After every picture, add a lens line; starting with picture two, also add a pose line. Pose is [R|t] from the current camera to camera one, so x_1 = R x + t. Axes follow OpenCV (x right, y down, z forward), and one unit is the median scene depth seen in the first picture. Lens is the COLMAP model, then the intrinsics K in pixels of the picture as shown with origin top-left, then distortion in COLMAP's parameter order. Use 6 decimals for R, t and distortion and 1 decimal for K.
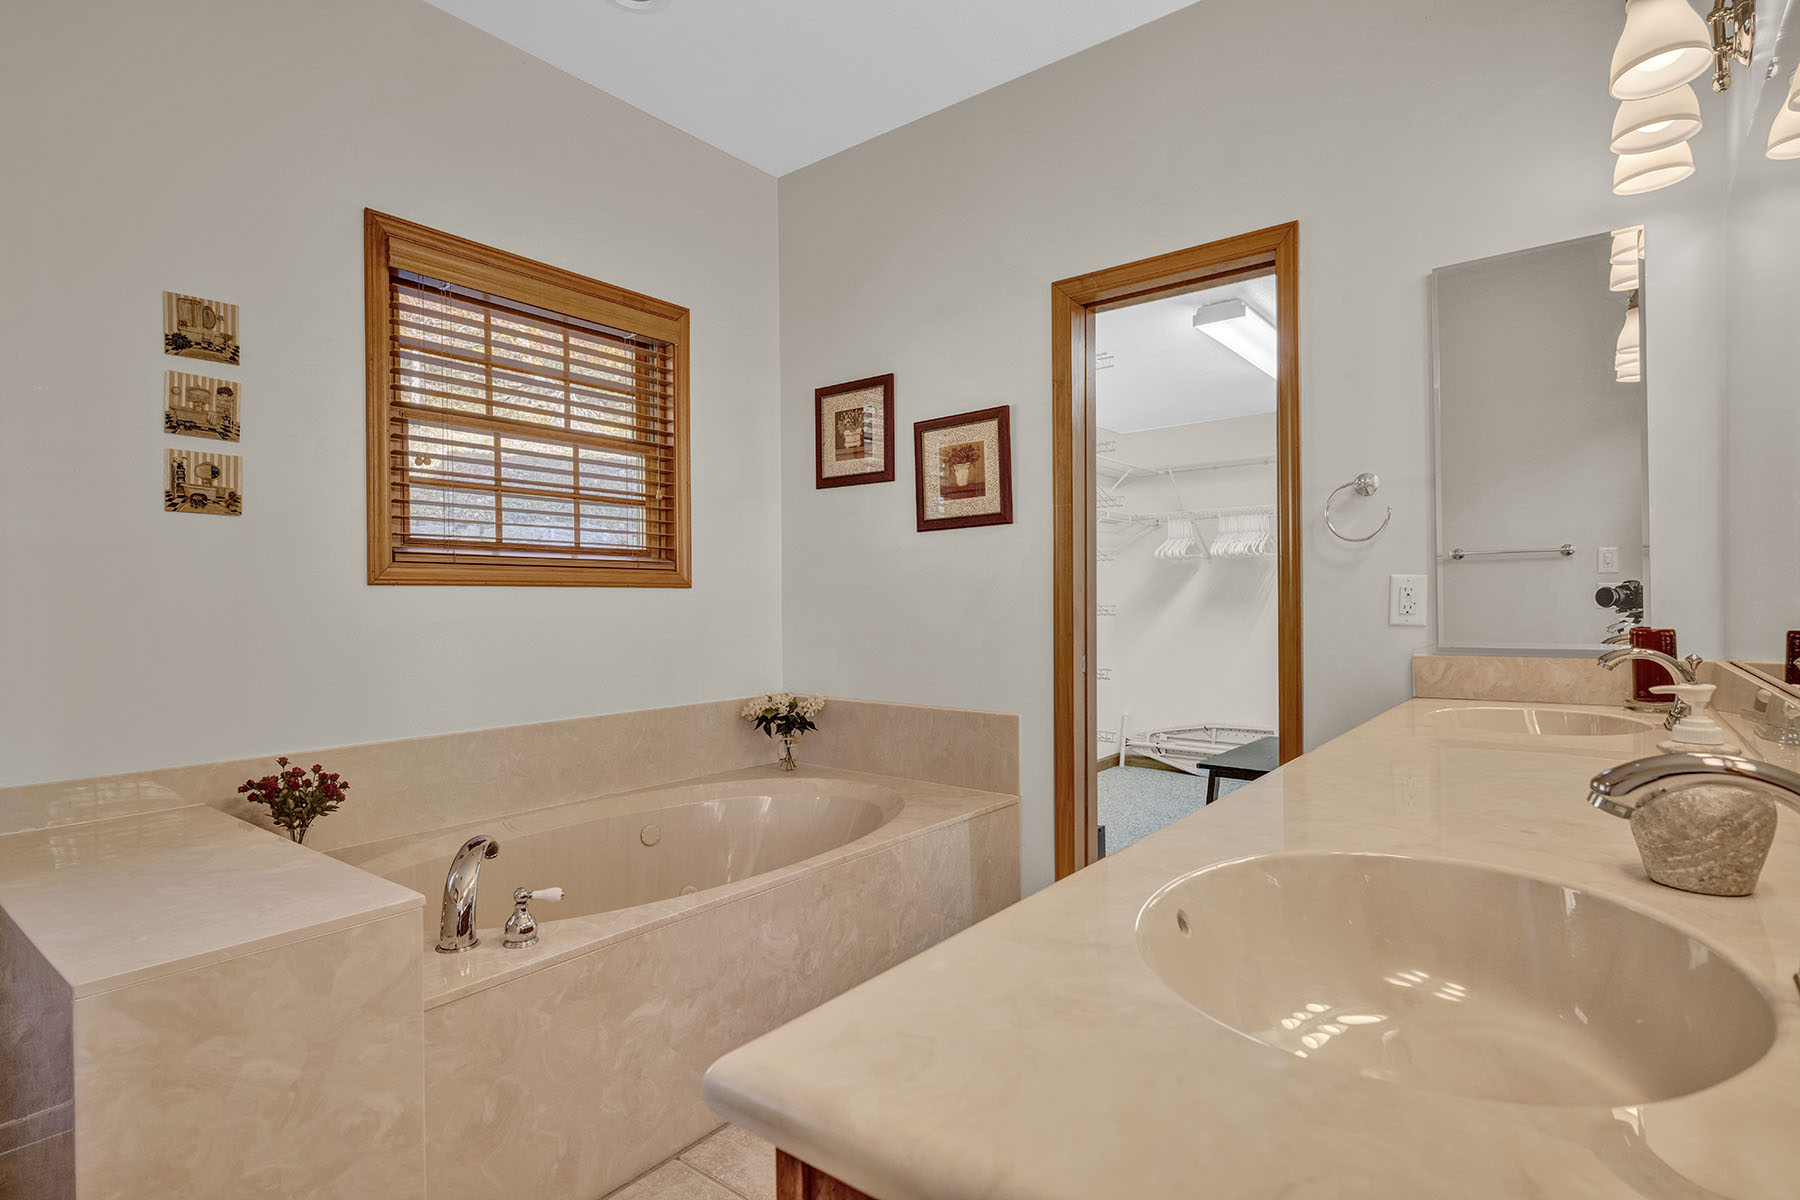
lens RADIAL K [[908.1, 0, 893.3], [0, 908.1, 598.8], [0, 0, 1]] dist [-0.001734, -0.000207]
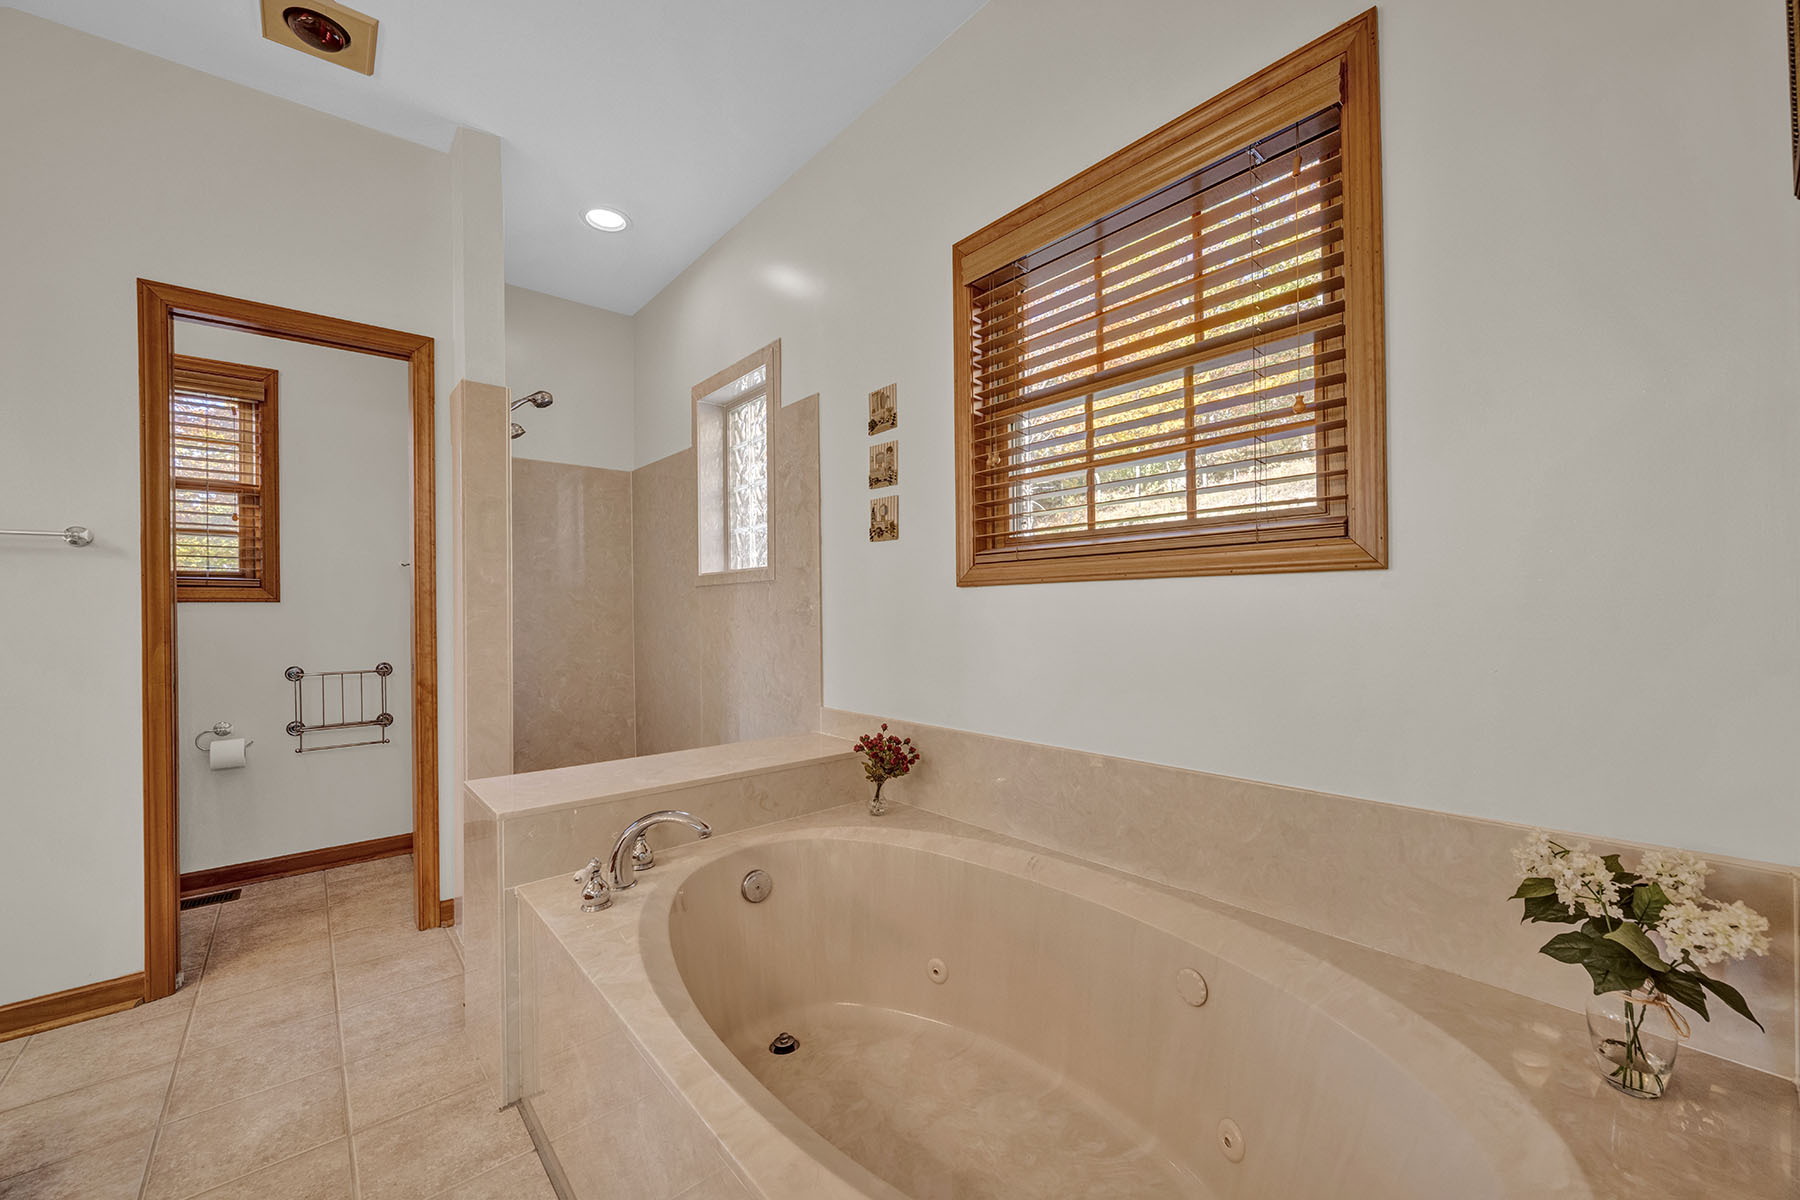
lens RADIAL K [[704.2, 0, 907.4], [0, 704.2, 601.9], [0, 0, 1]] dist [-0.000218, 0.000403]
pose [[-0.189326, -0.001678, -0.981913, 0.204570], [0.015830, 0.999863, -0.004761, 0.004721], [0.981787, -0.016445, -0.189274, 0.825865]]
